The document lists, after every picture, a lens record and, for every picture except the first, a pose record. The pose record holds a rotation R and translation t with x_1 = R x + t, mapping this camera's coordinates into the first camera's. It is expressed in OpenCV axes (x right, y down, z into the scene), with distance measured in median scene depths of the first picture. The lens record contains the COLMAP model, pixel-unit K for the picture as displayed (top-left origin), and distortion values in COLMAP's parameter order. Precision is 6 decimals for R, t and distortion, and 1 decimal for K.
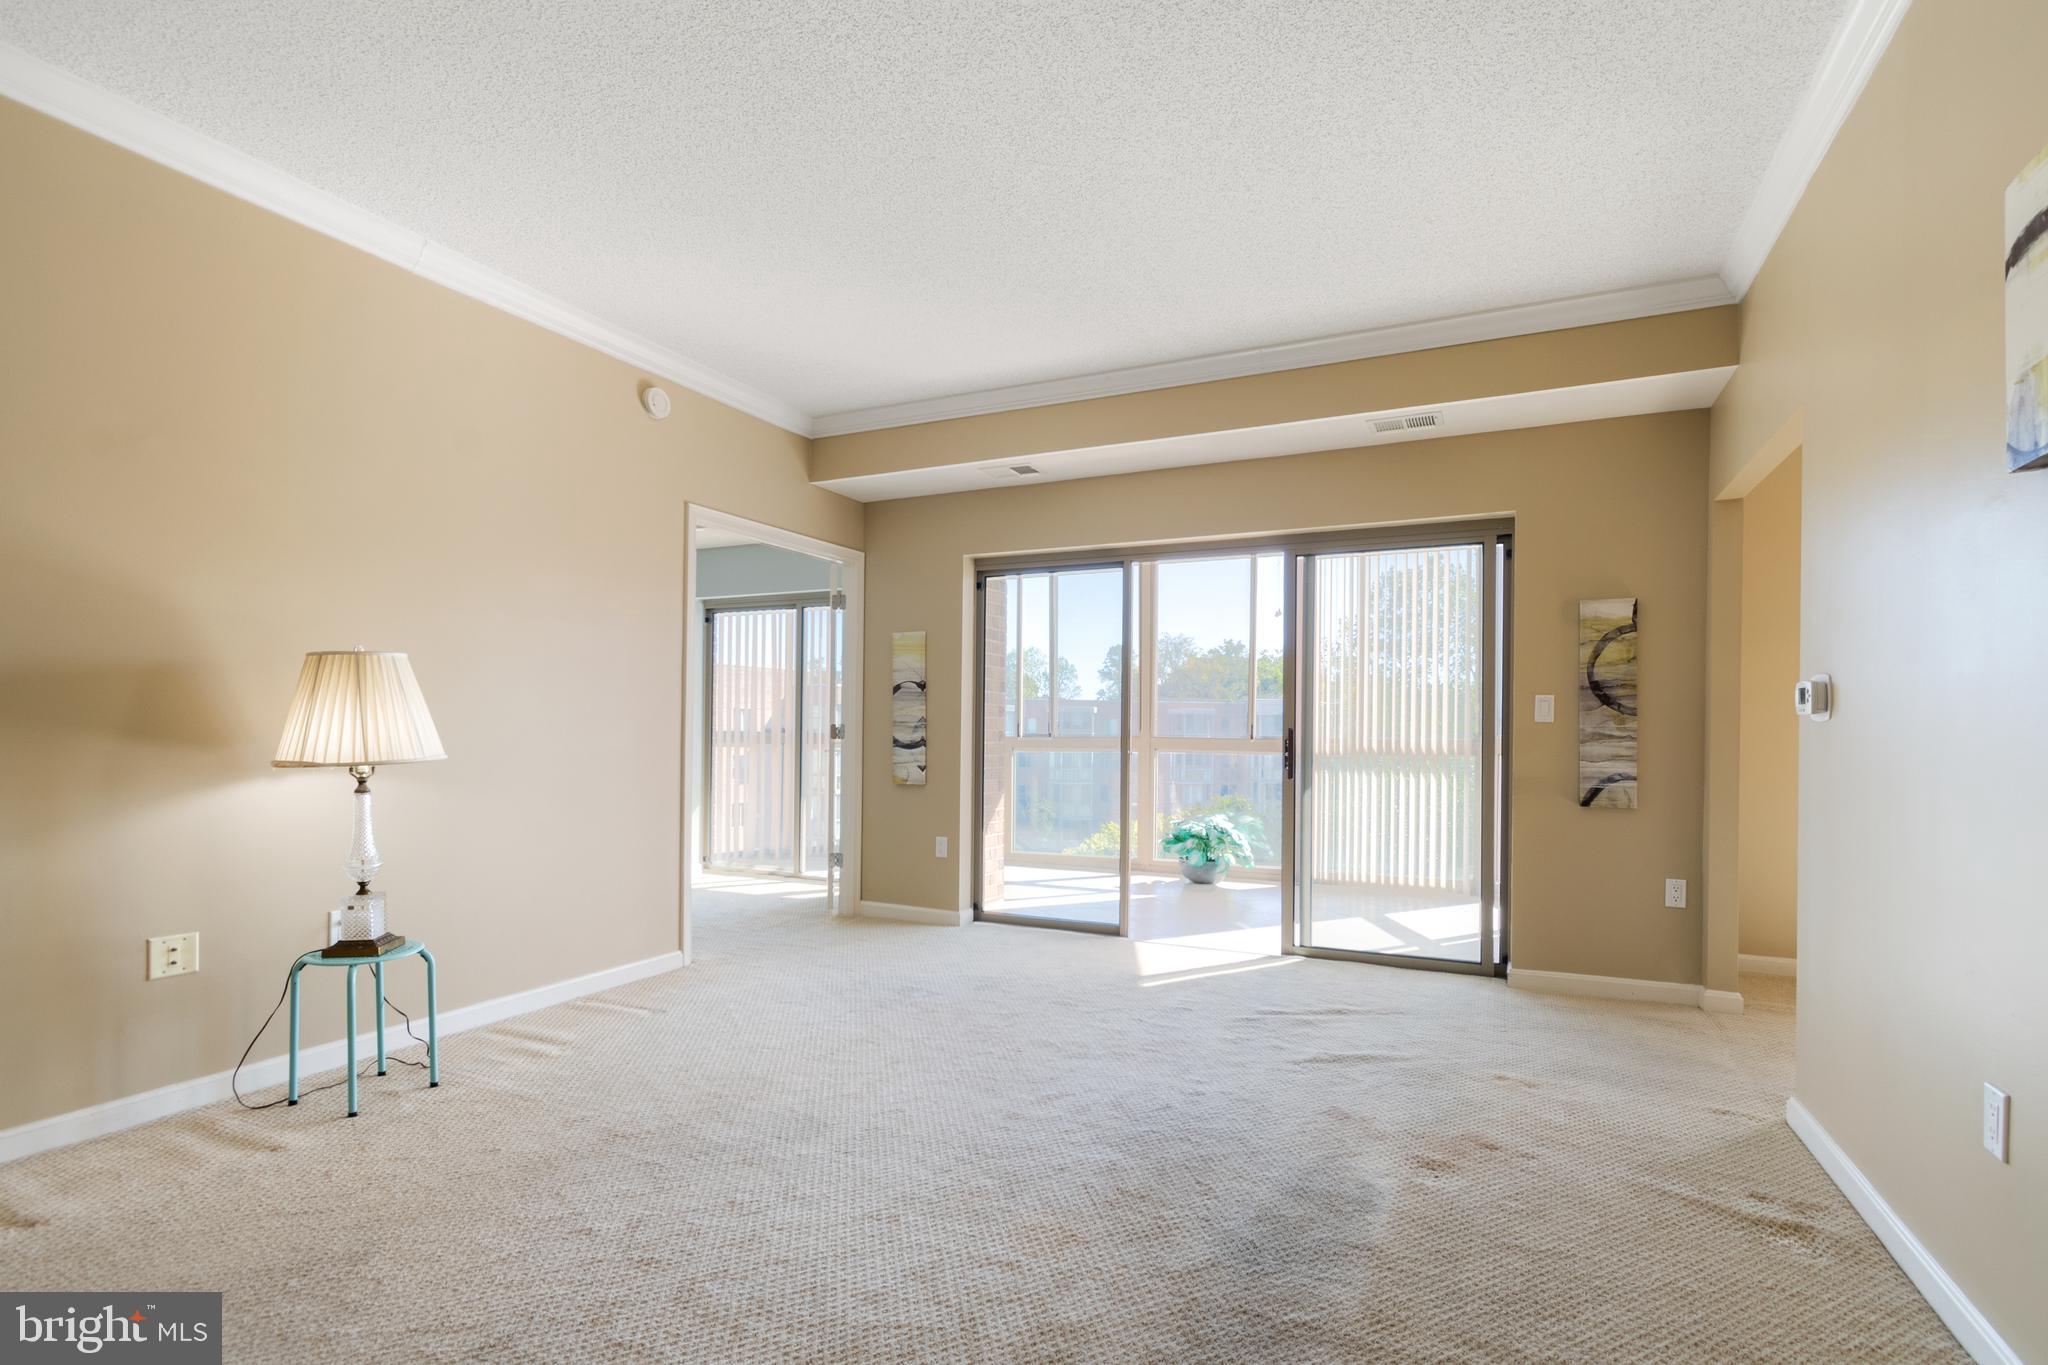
lens RADIAL K [[929.0, 0, 1031.1], [0, 929.0, 727.1], [0, 0, 1]] dist [-0.000106, -0.000014]
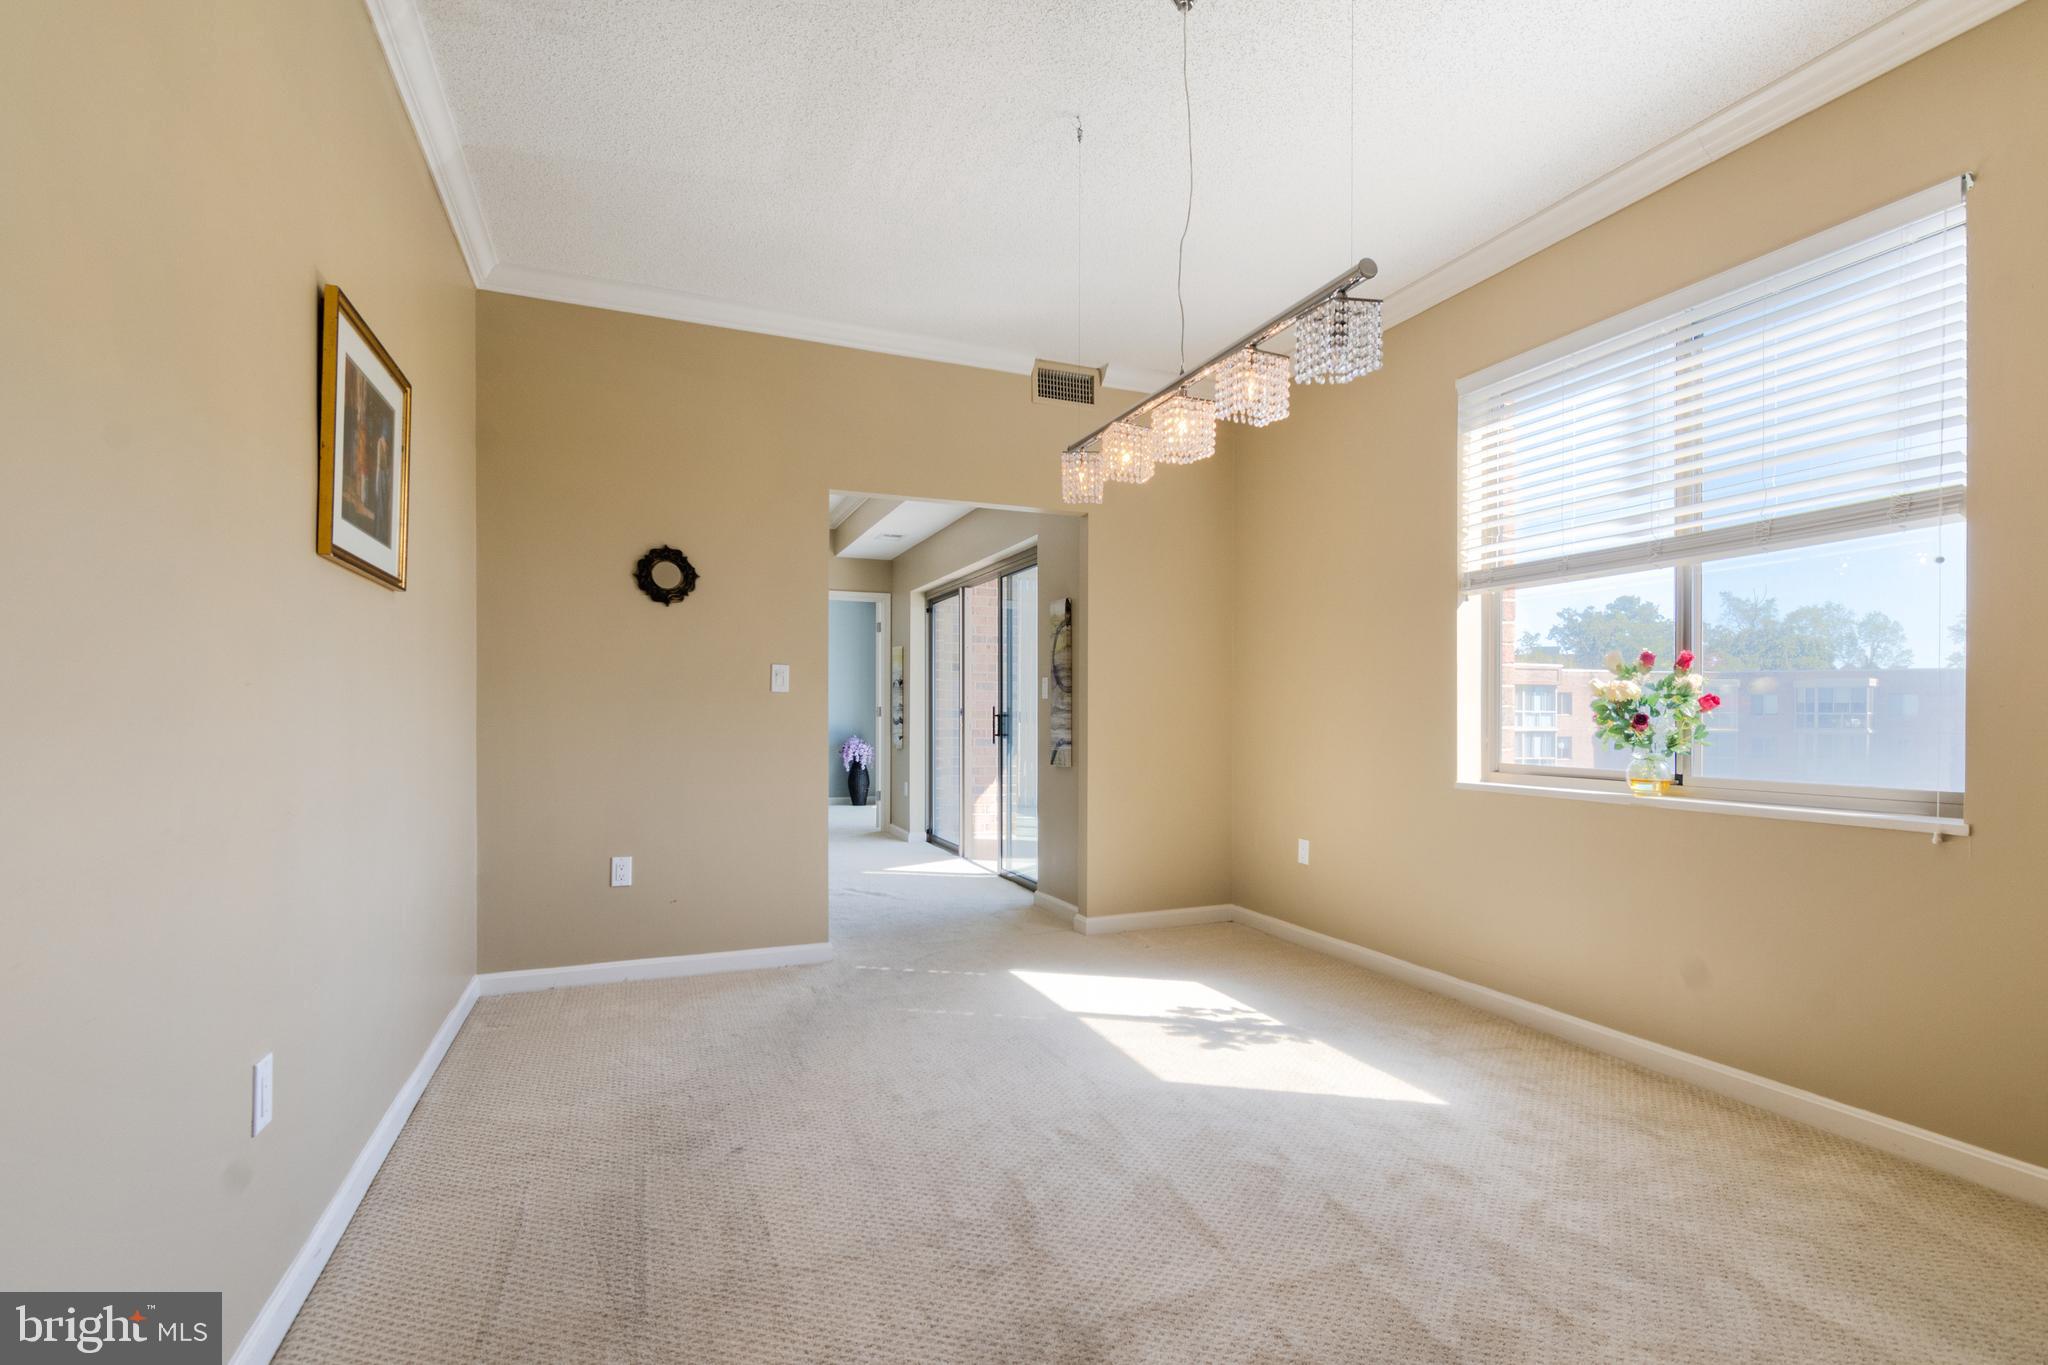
lens RADIAL K [[929.0, 0, 1031.1], [0, 929.0, 727.1], [0, 0, 1]] dist [-0.000106, -0.000014]
pose [[0.750610, 0.000721, -0.660746, 1.056118], [0.010102, 0.999870, 0.012567, 0.013180], [0.660669, -0.016108, 0.750505, 0.022390]]
